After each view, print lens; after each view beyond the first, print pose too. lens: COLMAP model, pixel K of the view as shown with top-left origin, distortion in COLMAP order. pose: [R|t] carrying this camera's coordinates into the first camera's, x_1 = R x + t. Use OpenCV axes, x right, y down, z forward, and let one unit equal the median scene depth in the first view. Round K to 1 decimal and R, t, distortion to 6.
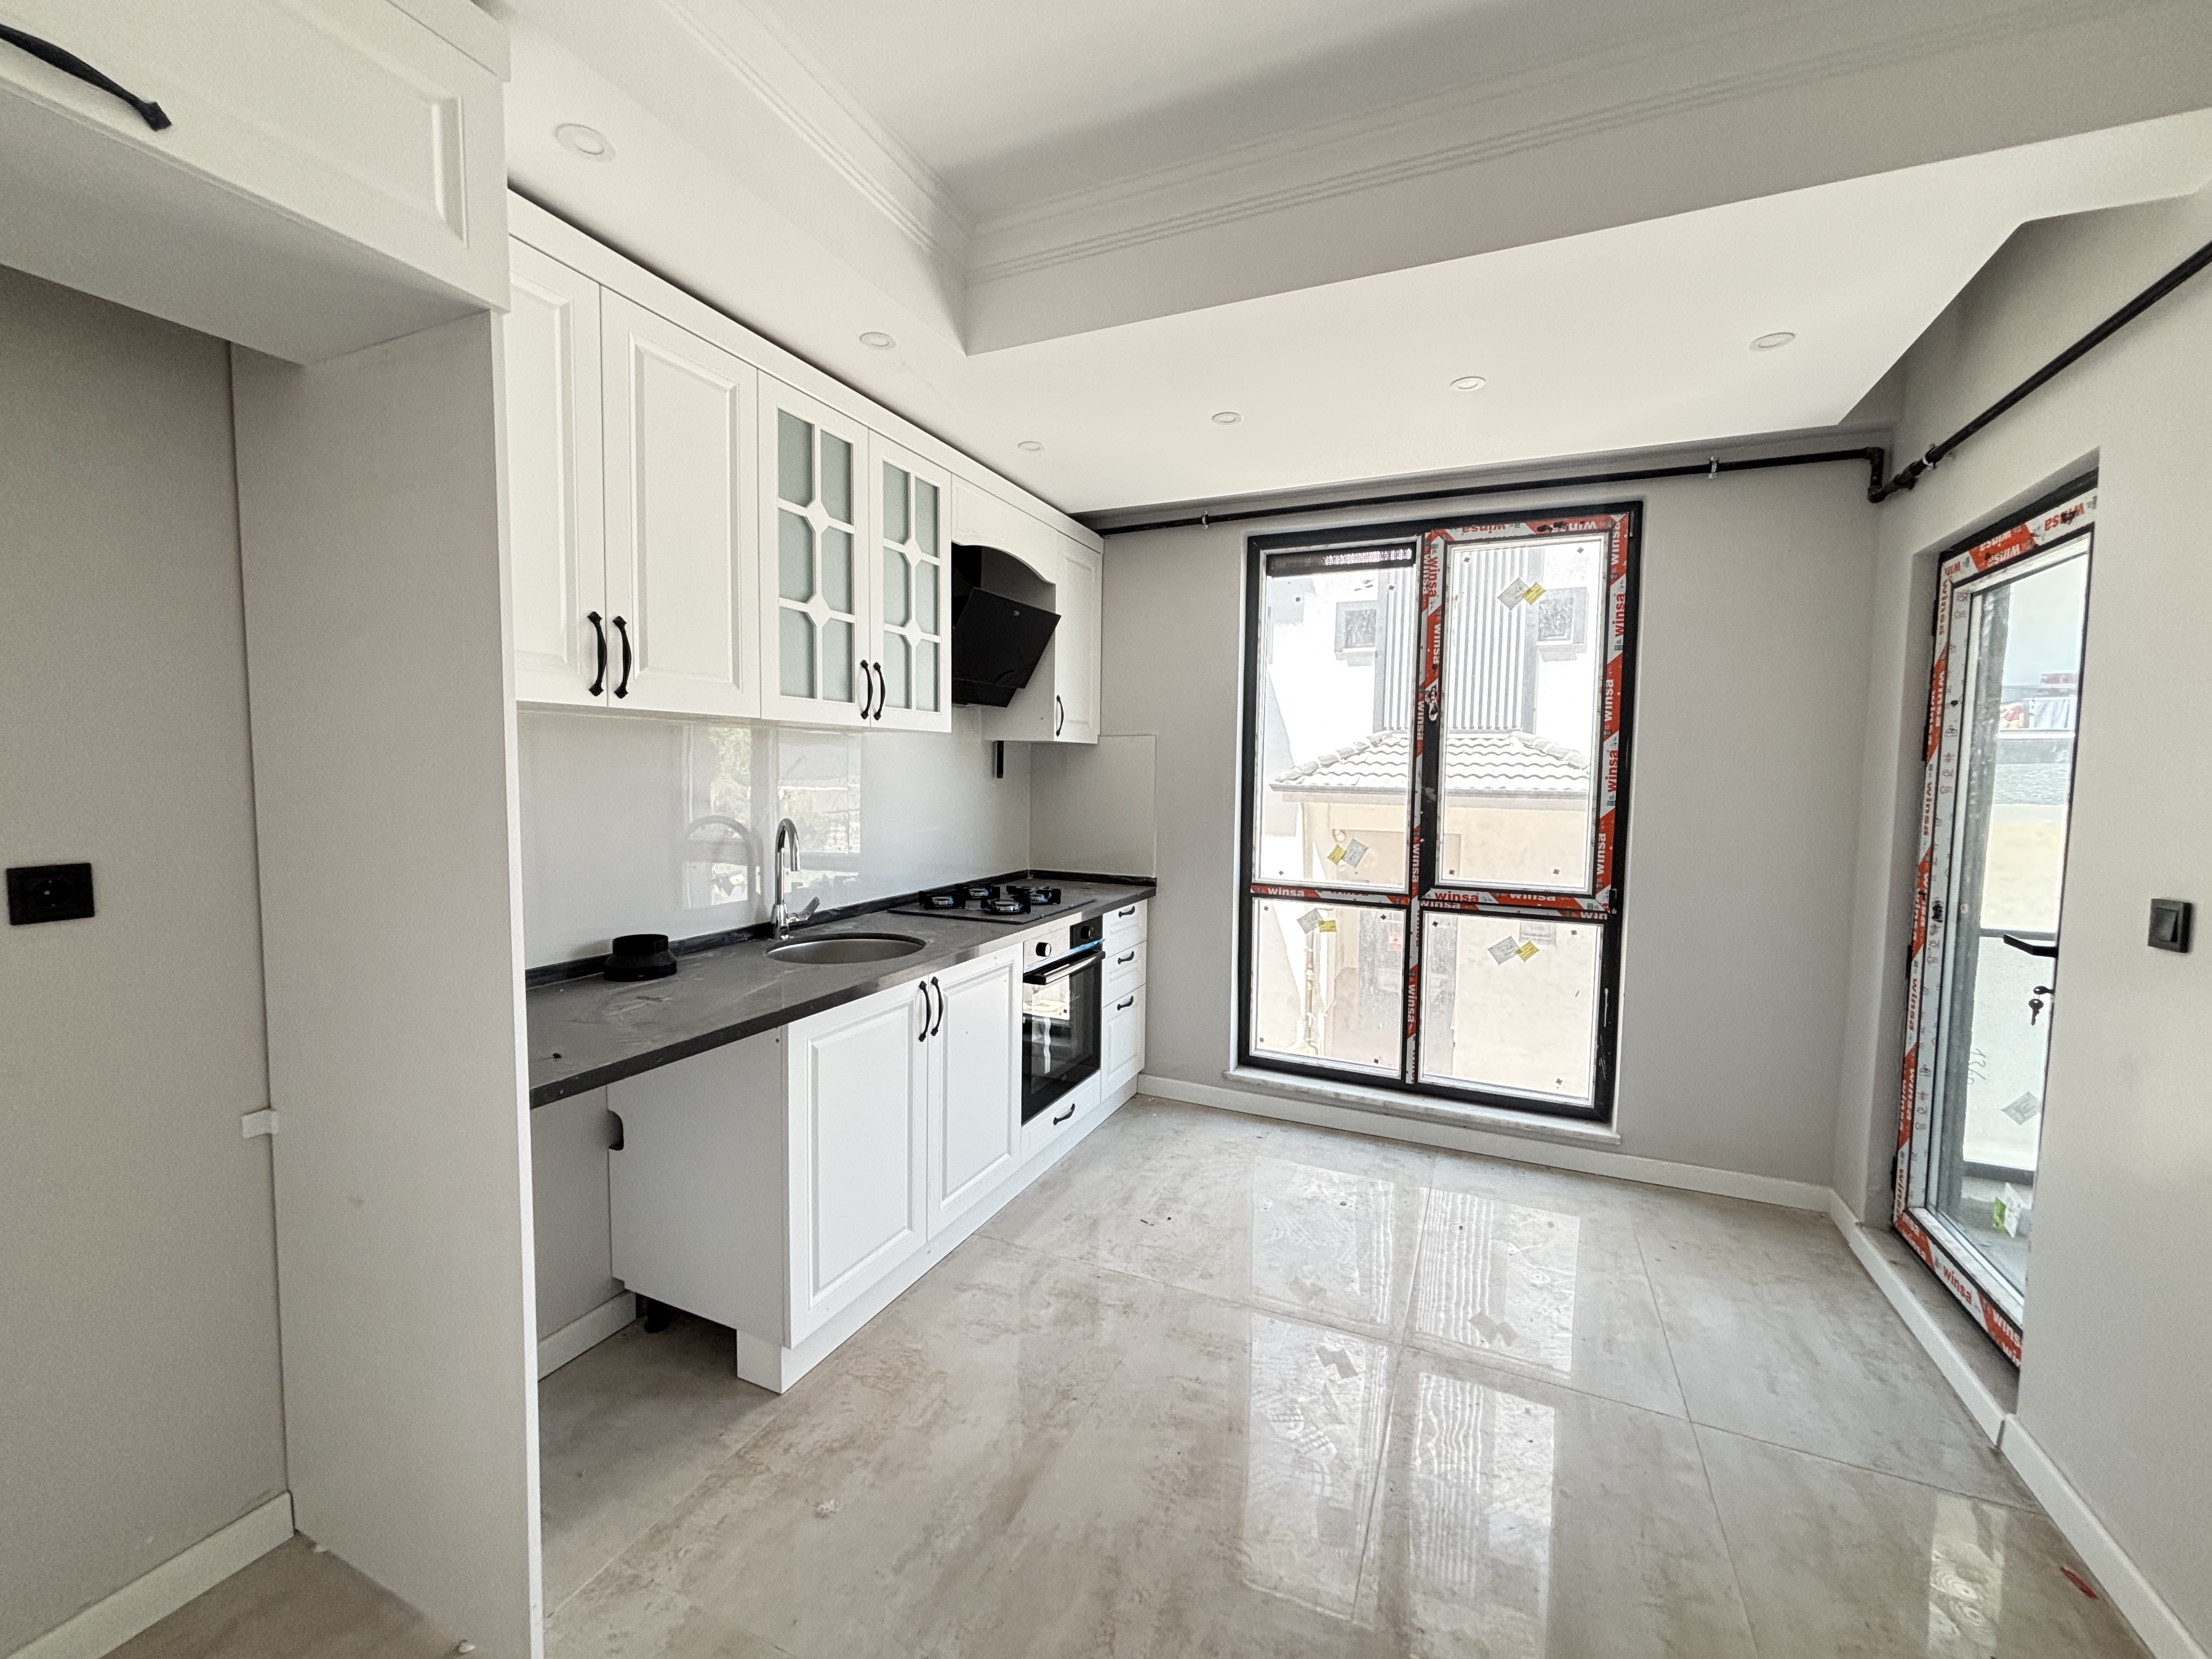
lens RADIAL K [[891.0, 0, 1111.6], [0, 891.0, 827.6], [0, 0, 1]] dist [0.000420, -0.000415]
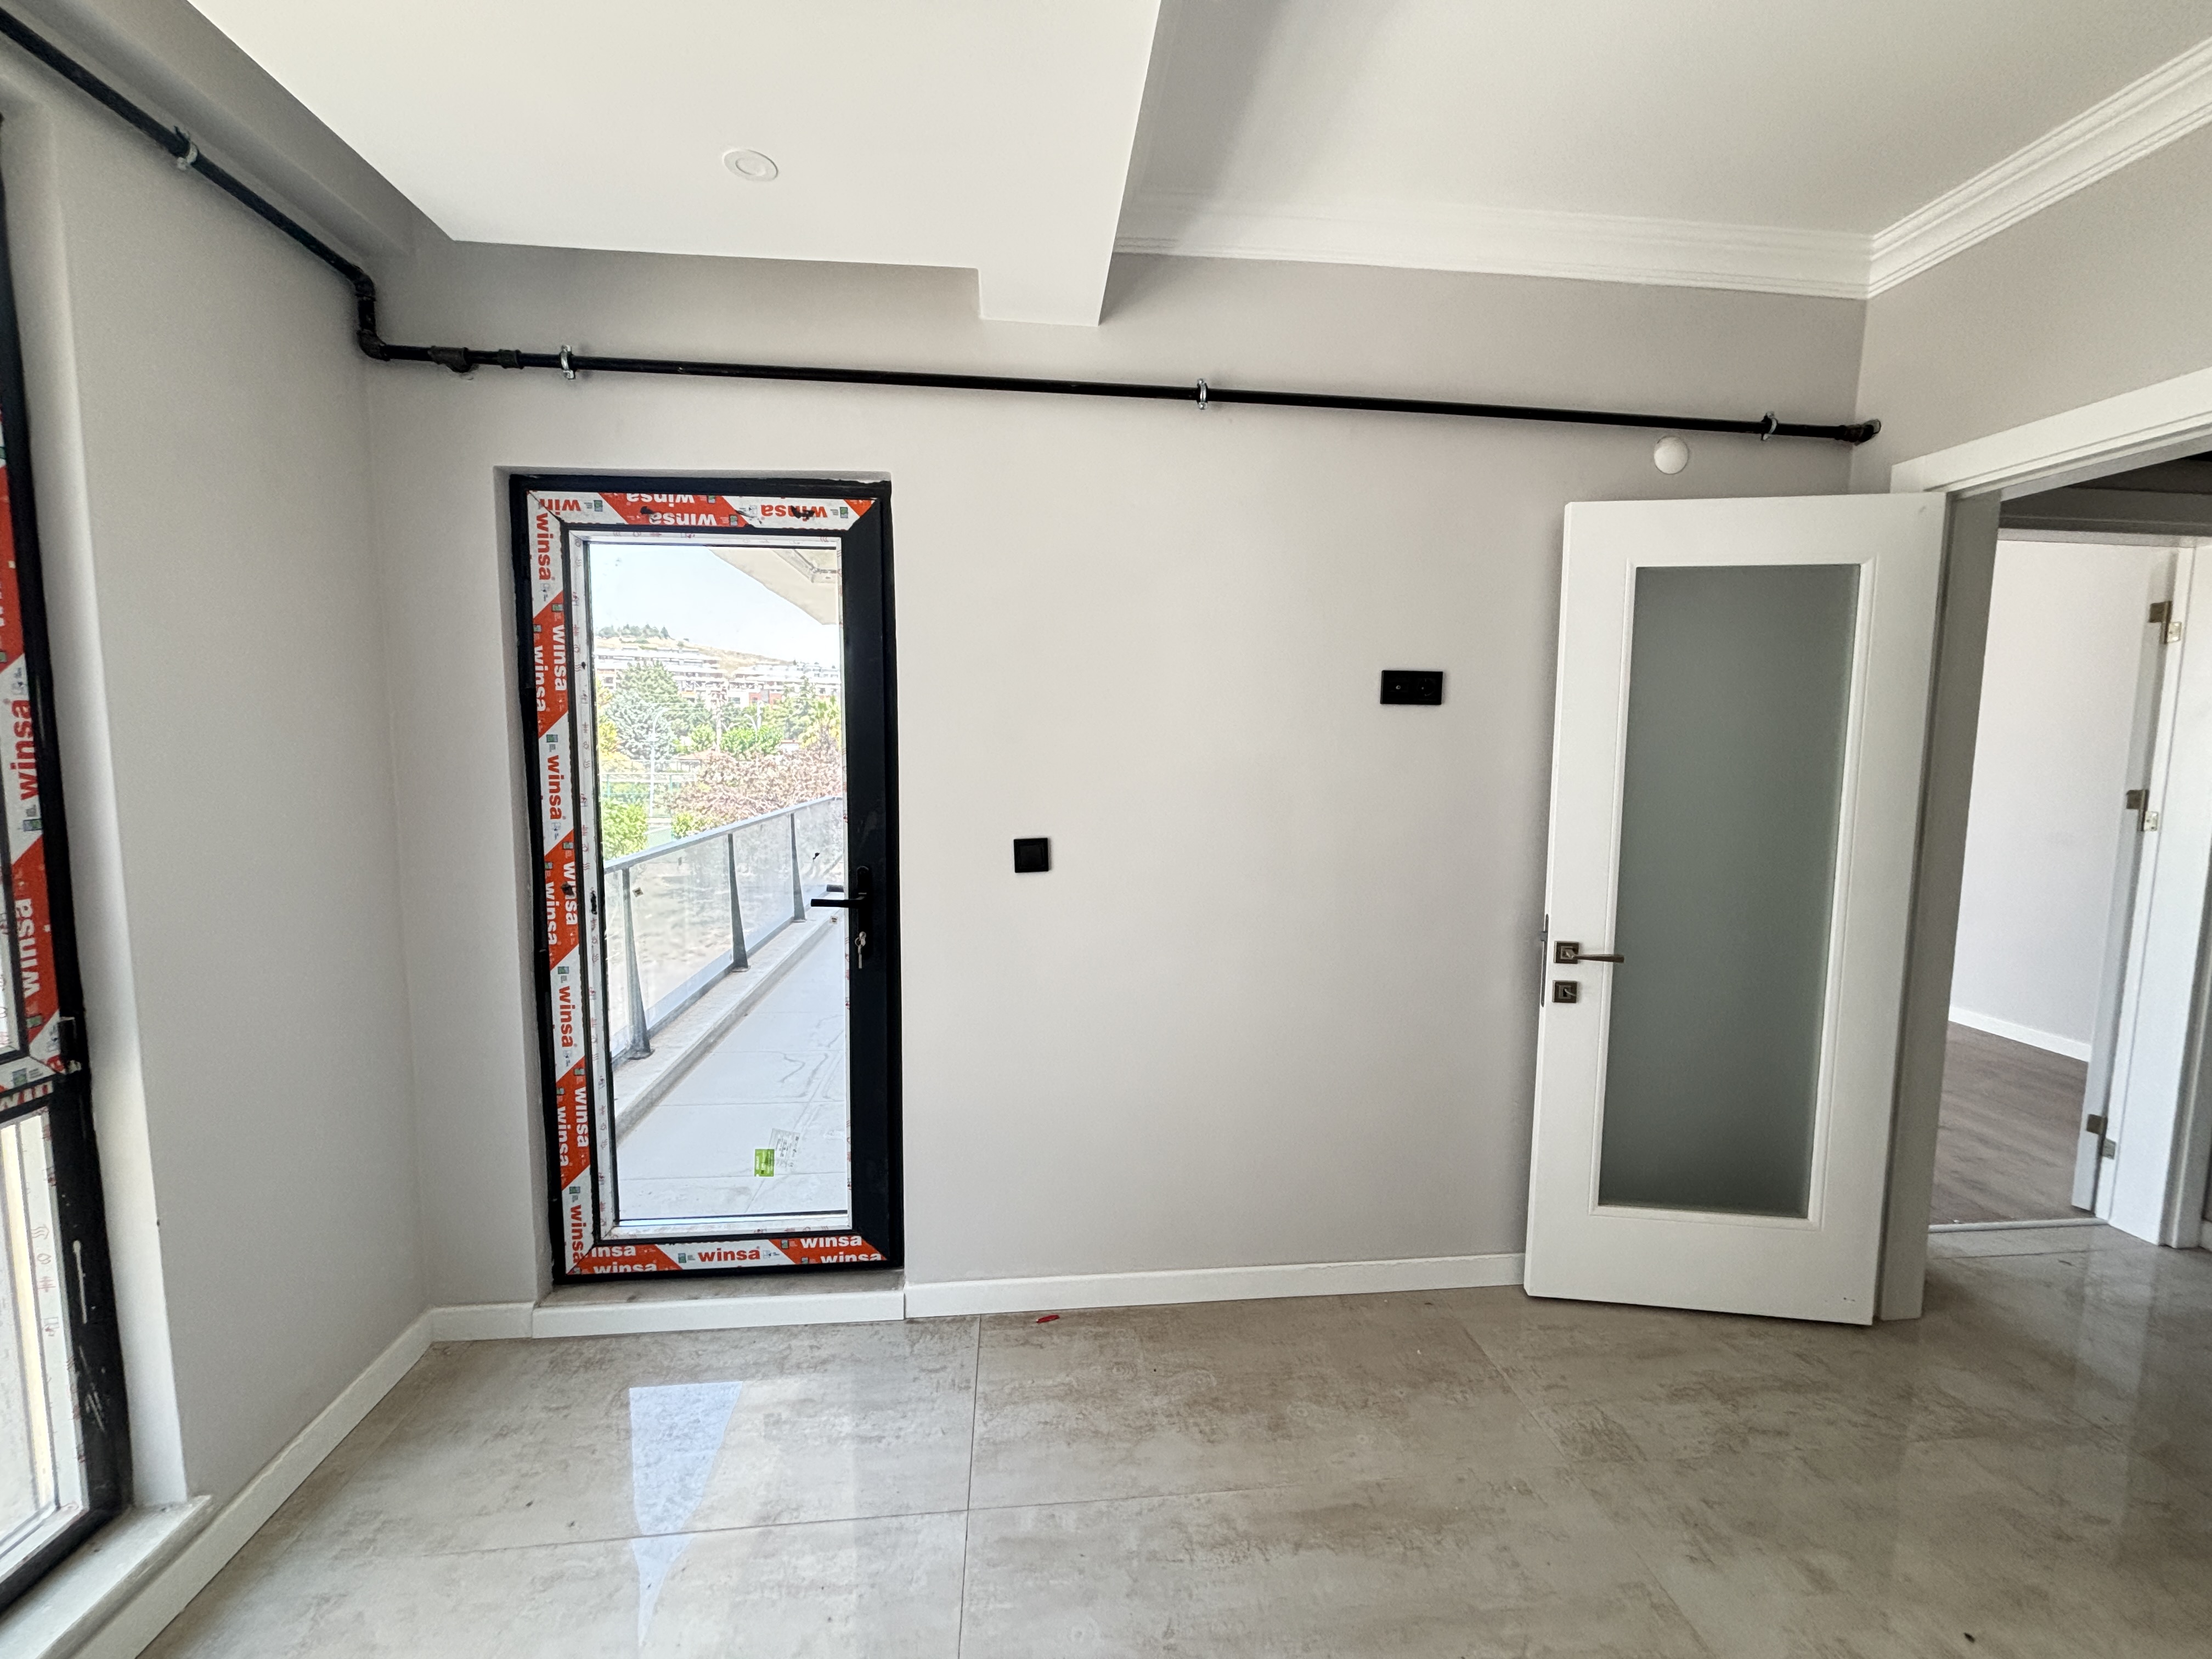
lens RADIAL K [[897.1, 0, 1106.1], [0, 897.1, 821.4], [0, 0, 1]] dist [-0.002525, -0.000360]
pose [[-0.490926, -0.099138, 0.865542, -0.075290], [0.042572, 0.989587, 0.137493, -0.081499], [-0.870161, 0.104347, -0.481593, 0.930239]]
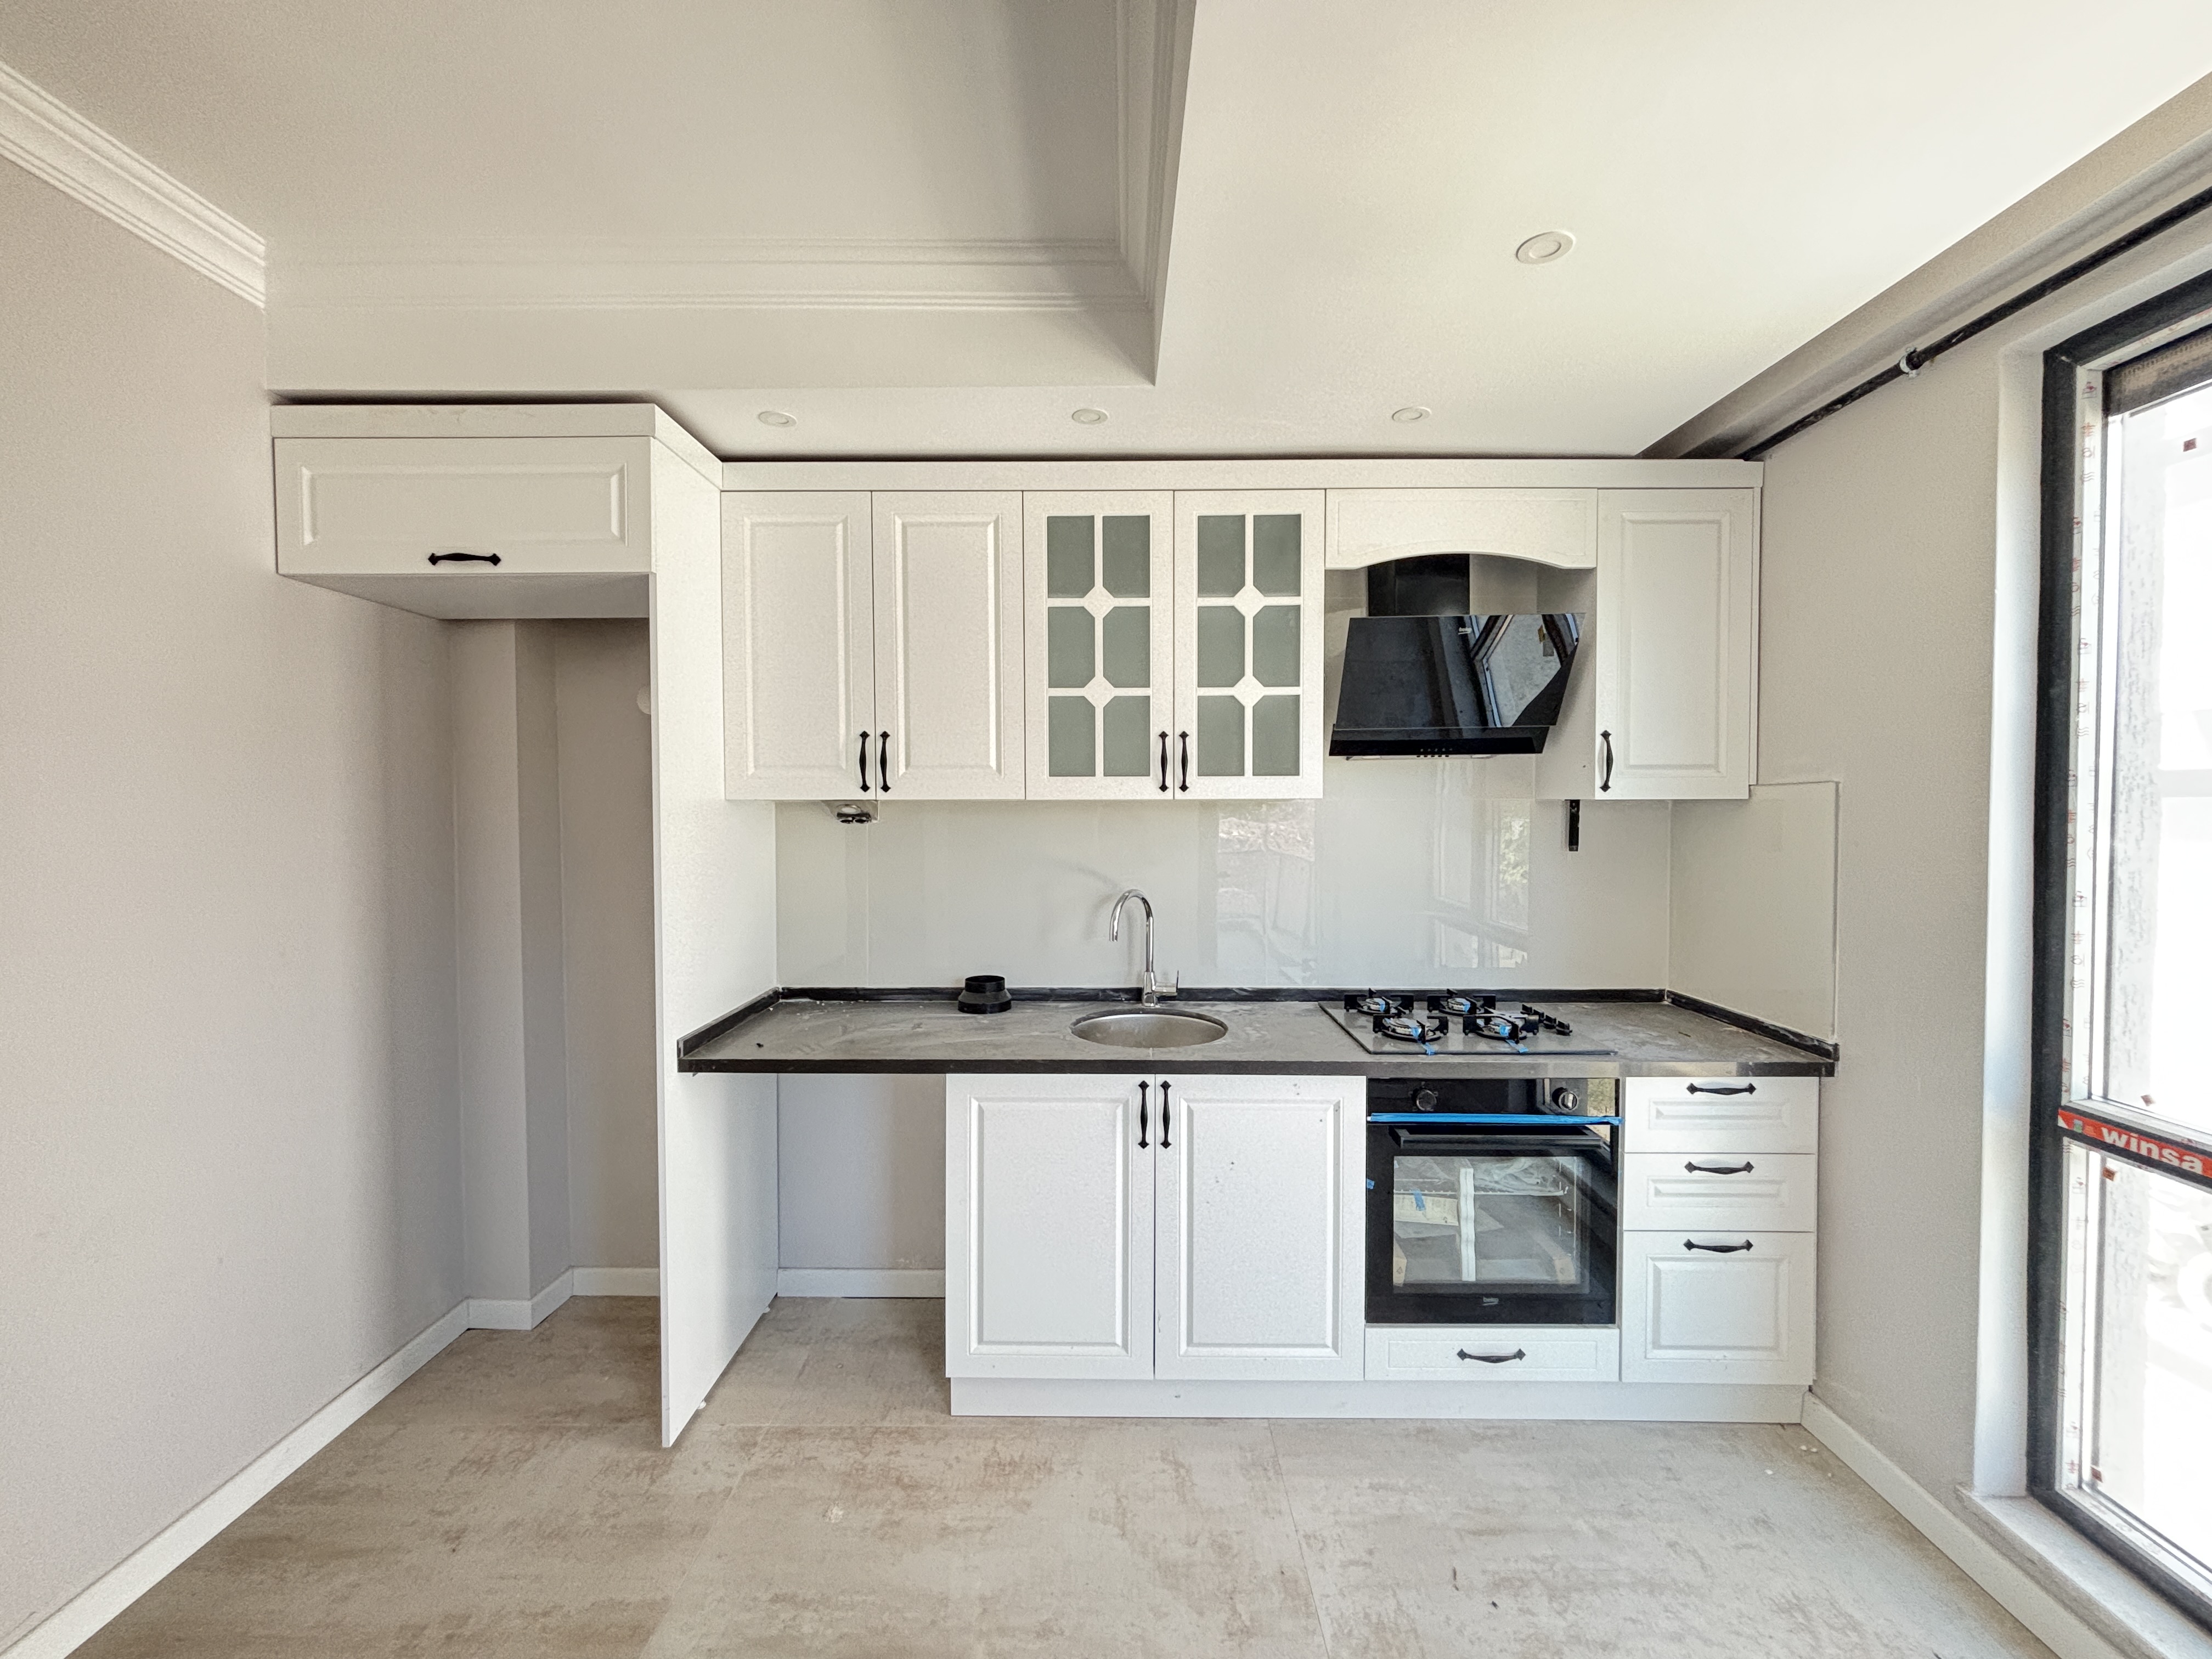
lens RADIAL K [[891.0, 0, 1111.6], [0, 891.0, 827.6], [0, 0, 1]] dist [0.000420, -0.000415]
pose [[0.398568, 0.009745, -0.917087, 0.543904], [-0.054407, 0.998434, -0.013036, -0.064421], [0.915524, 0.055092, 0.398474, 0.537137]]
